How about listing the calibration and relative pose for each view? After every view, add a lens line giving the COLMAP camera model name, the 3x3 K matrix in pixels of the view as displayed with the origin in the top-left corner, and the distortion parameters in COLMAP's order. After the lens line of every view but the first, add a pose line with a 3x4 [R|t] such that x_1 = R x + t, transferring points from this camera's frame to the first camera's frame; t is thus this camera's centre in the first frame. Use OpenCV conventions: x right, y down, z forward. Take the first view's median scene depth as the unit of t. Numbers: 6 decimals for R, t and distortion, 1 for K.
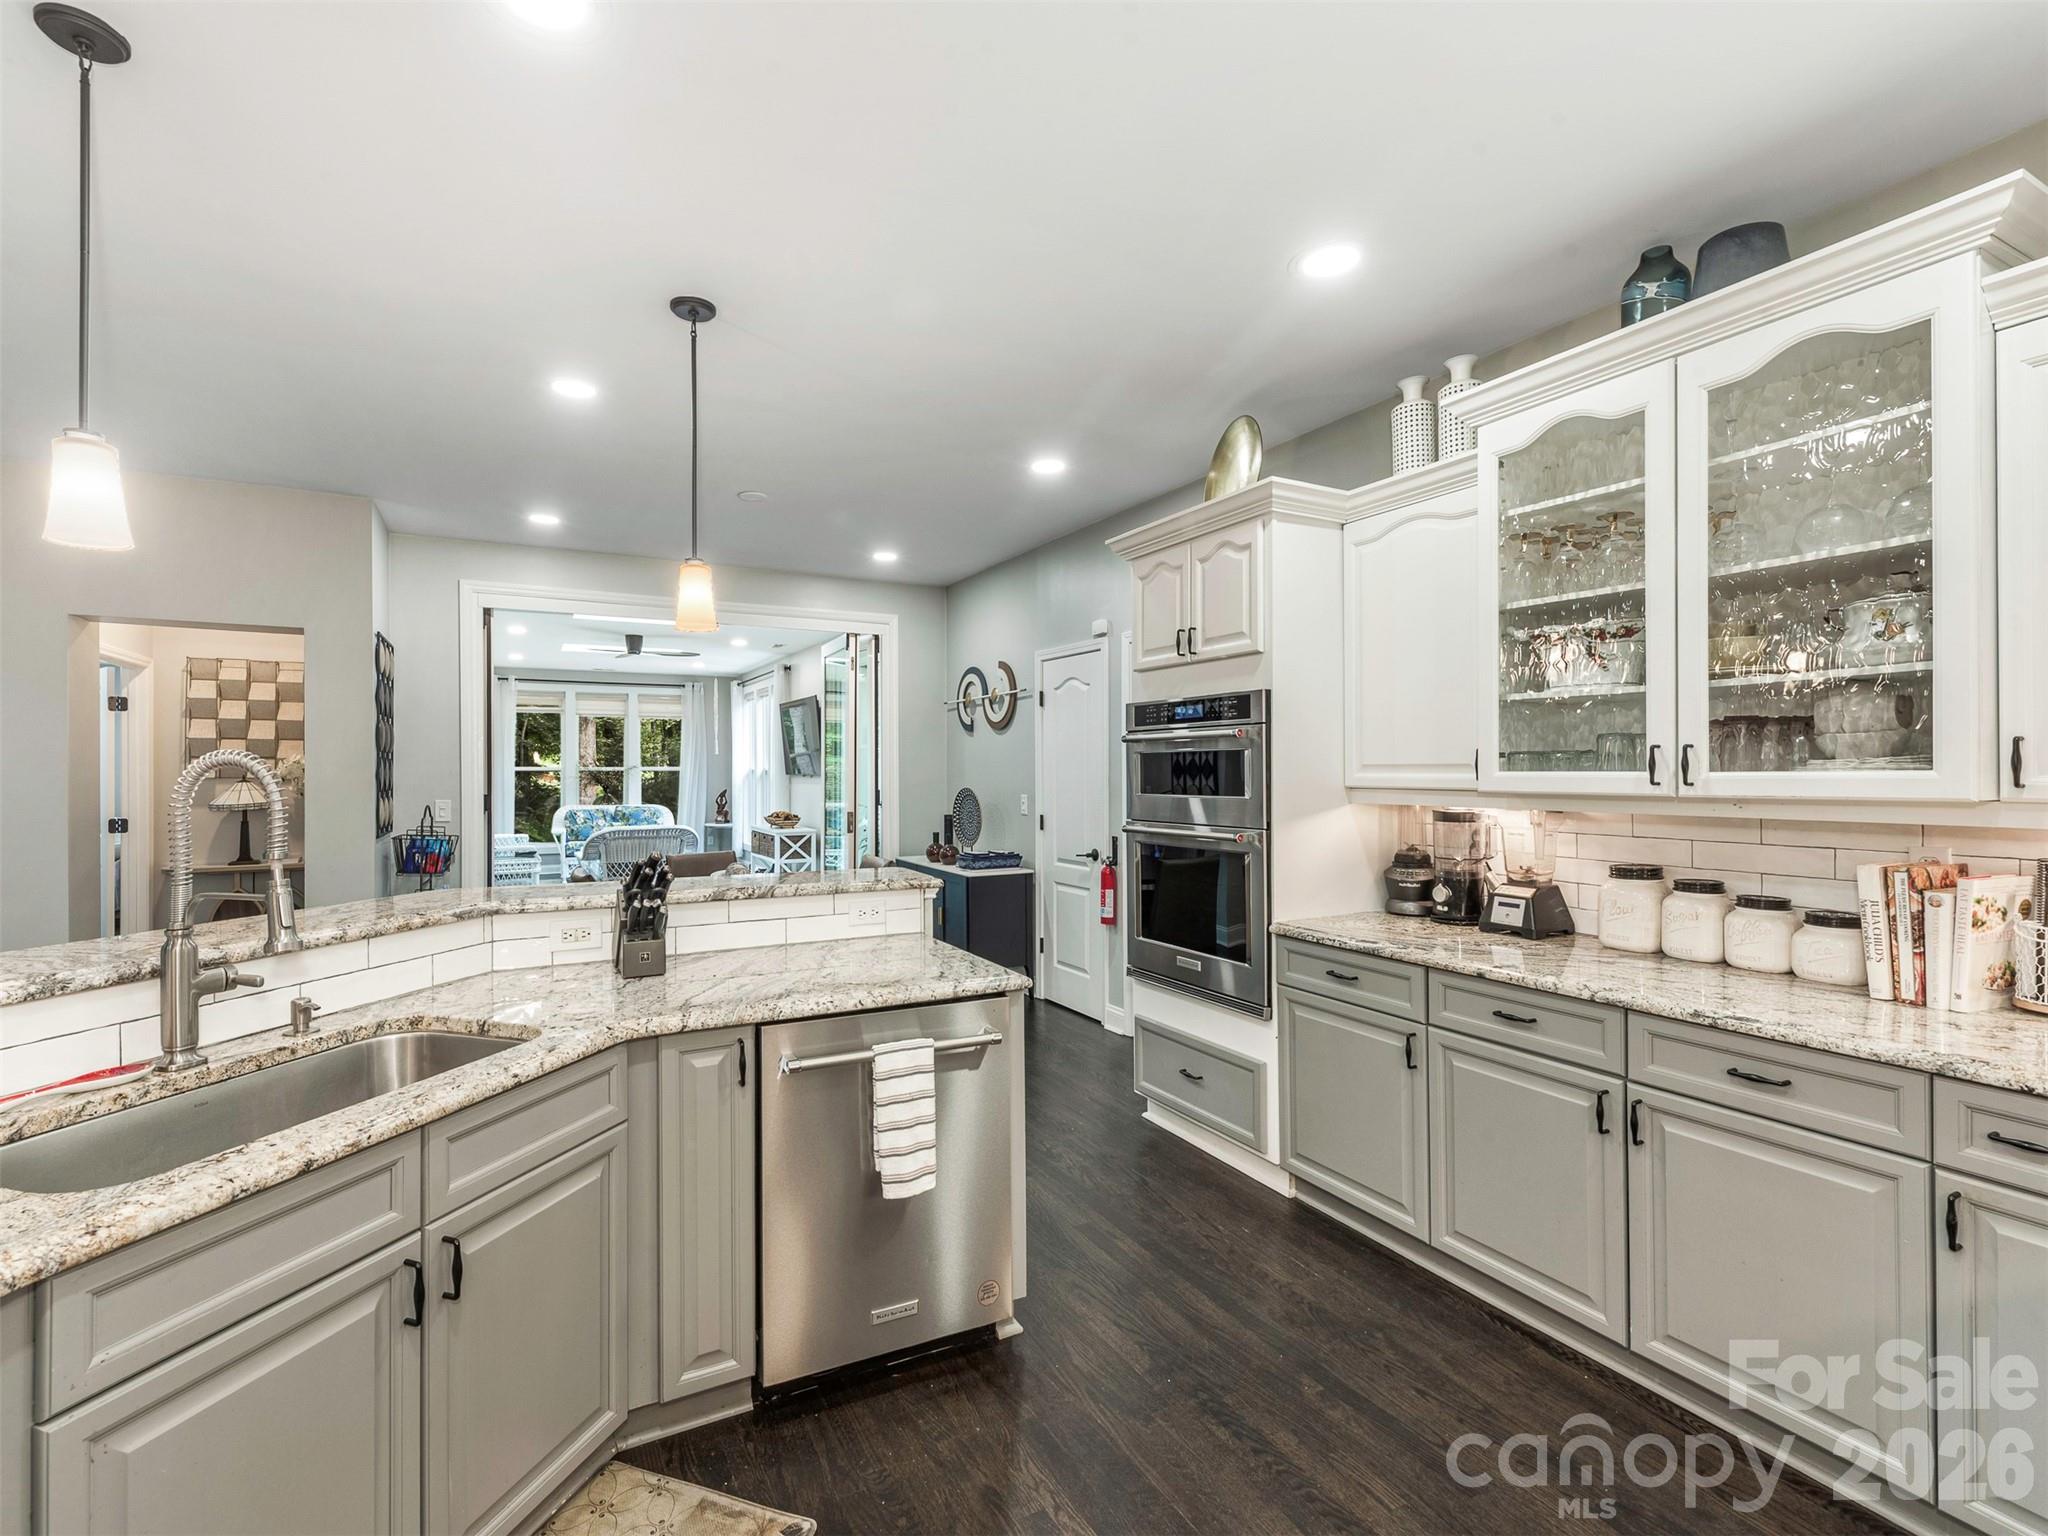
lens RADIAL K [[931.1, 0, 993.2], [0, 931.1, 769.8], [0, 0, 1]] dist [-0.001699, -0.001173]
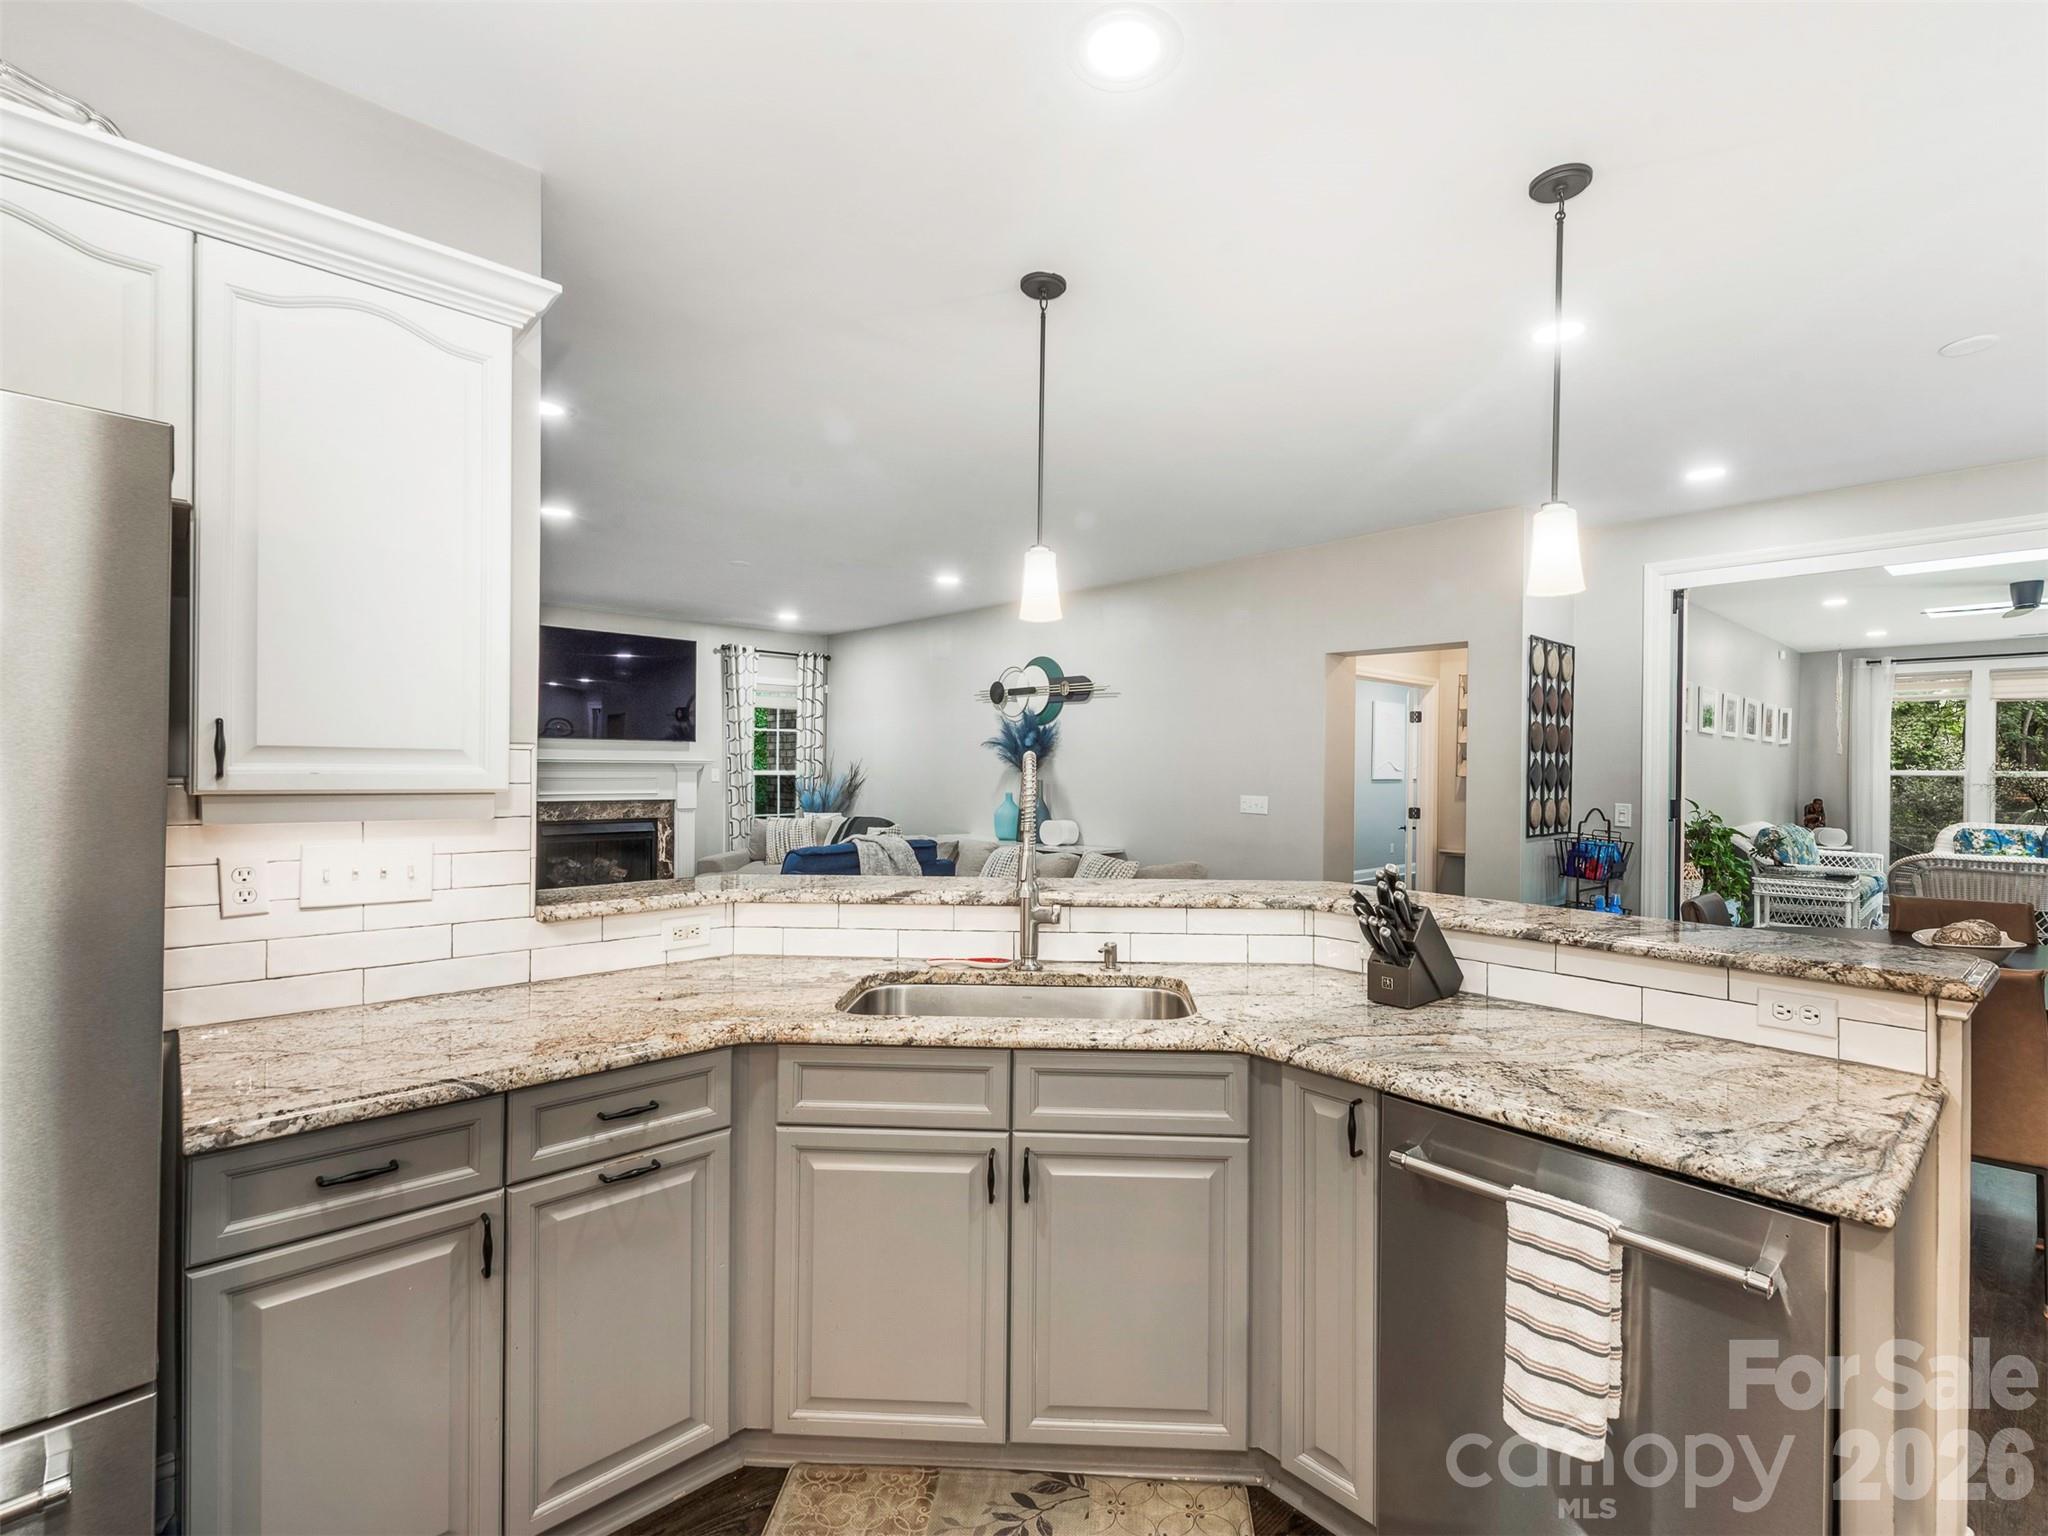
lens RADIAL K [[938.6, 0, 1065.9], [0, 938.6, 773.4], [0, 0, 1]] dist [0.004704, -0.000381]
pose [[0.268548, 0.011261, -0.963200, 0.433428], [-0.010104, 0.999910, 0.008873, -0.001694], [0.963213, 0.007350, 0.268638, 0.507850]]
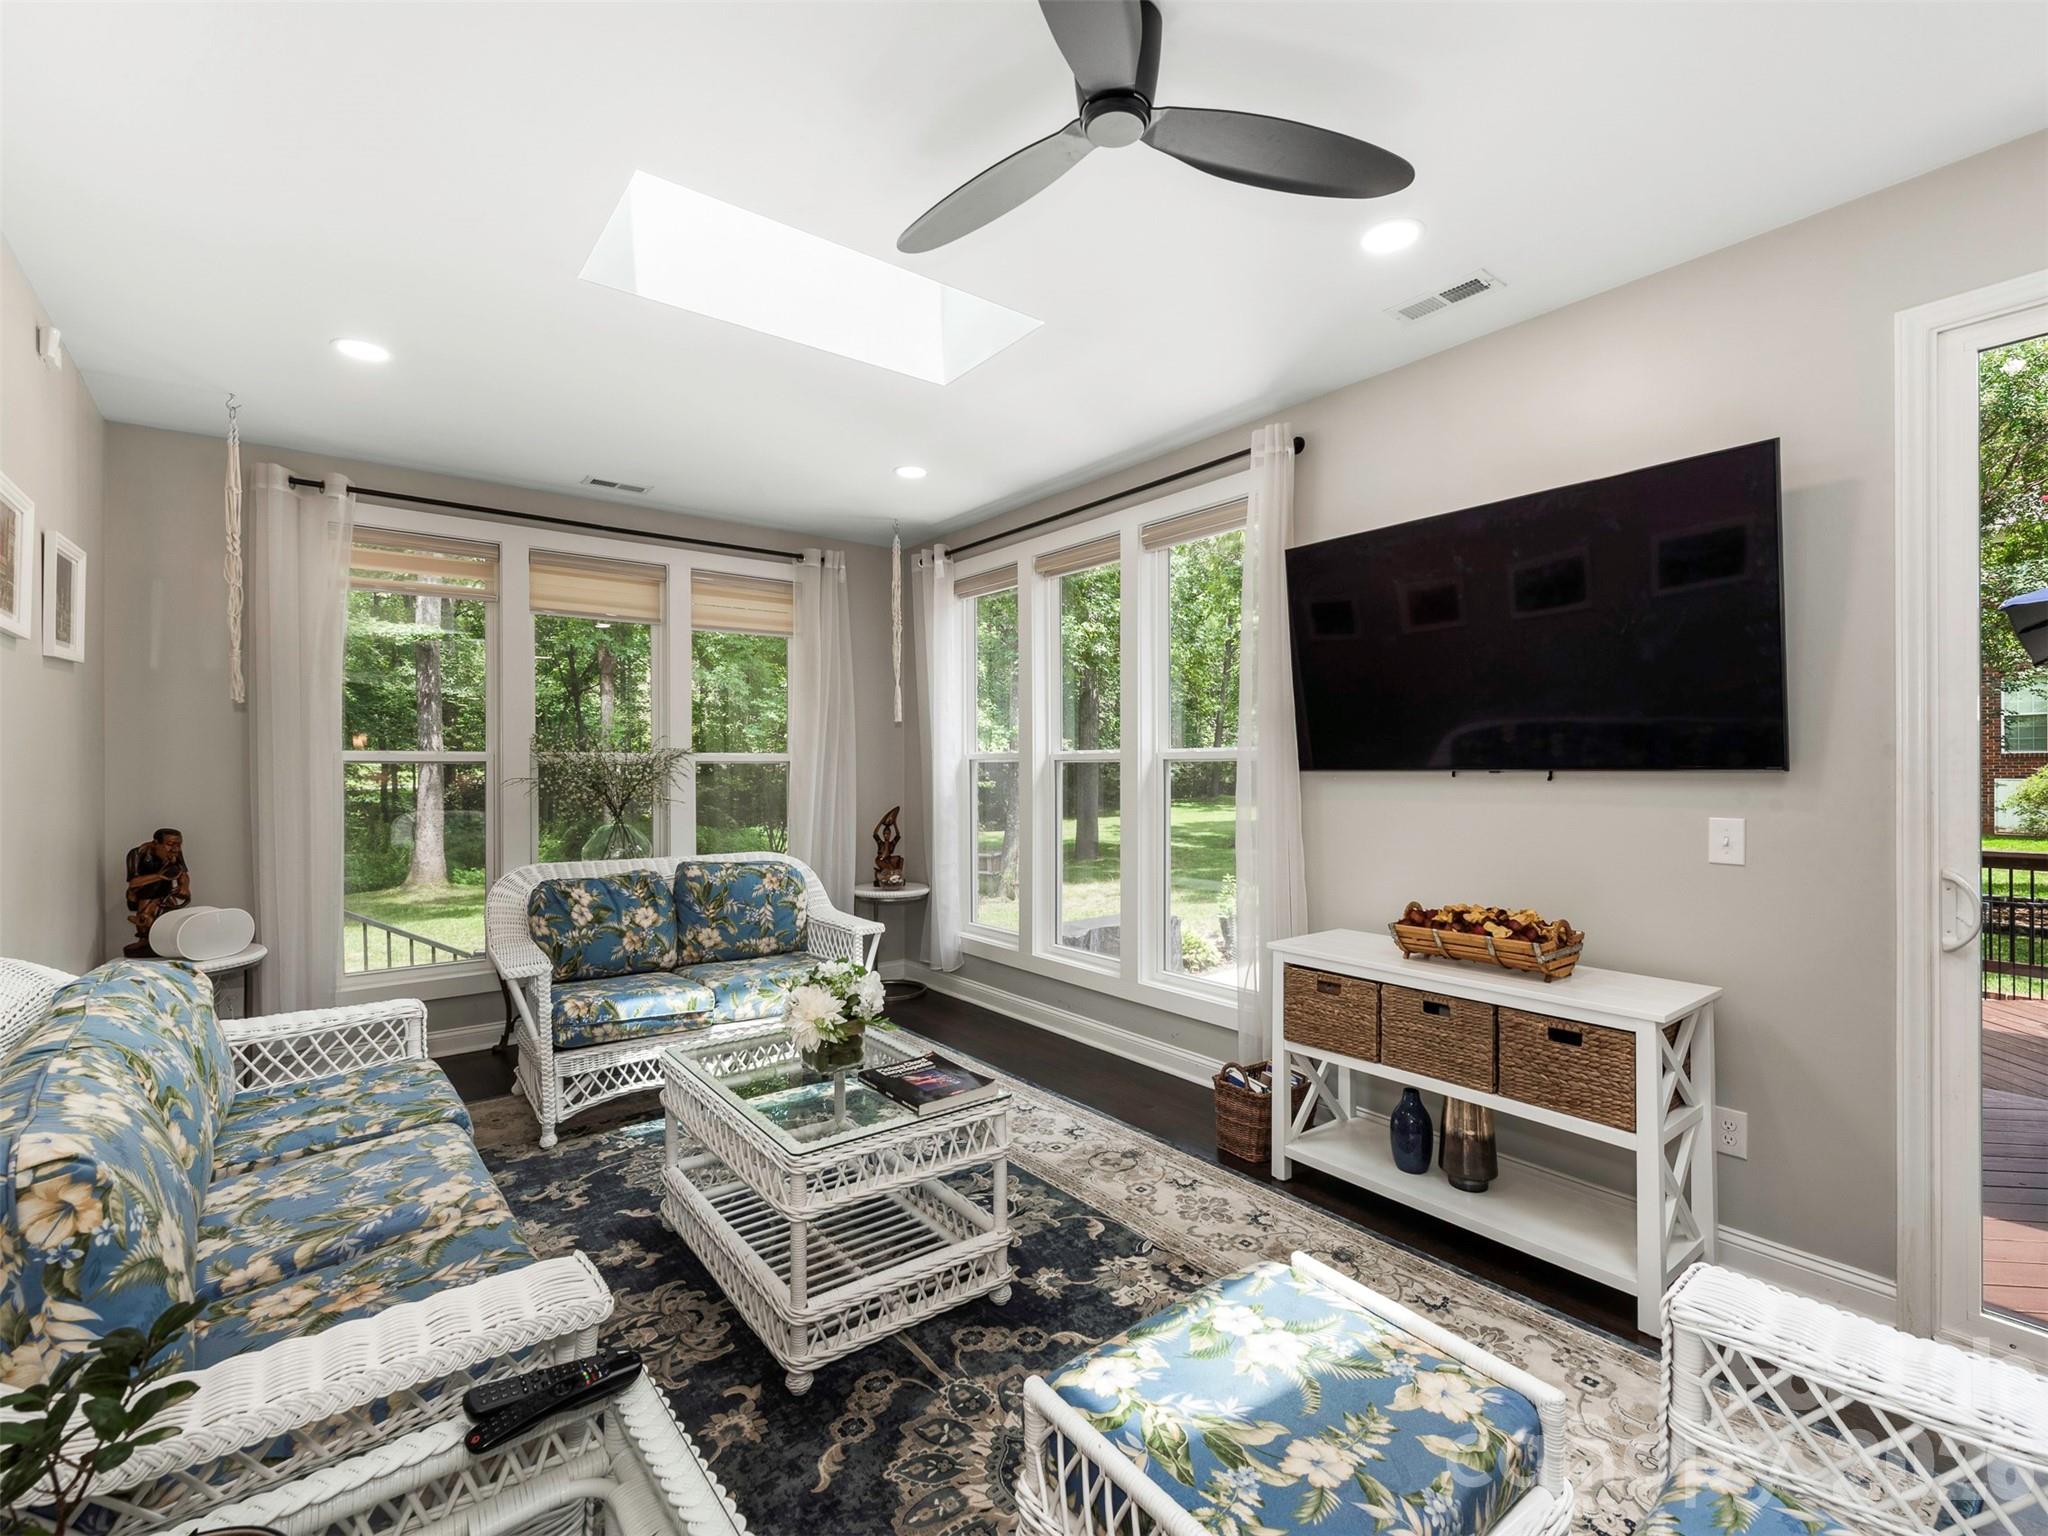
lens RADIAL K [[914.0, 0, 1024.0], [0, 914.0, 768.0], [0, 0, 1]] dist [0.000578, -0.000035]
pose [[0.983288, -0.002857, 0.182034, -1.796452], [0.003213, 0.999993, -0.001664, 0.024718], [-0.182028, 0.002221, 0.983291, 3.397526]]
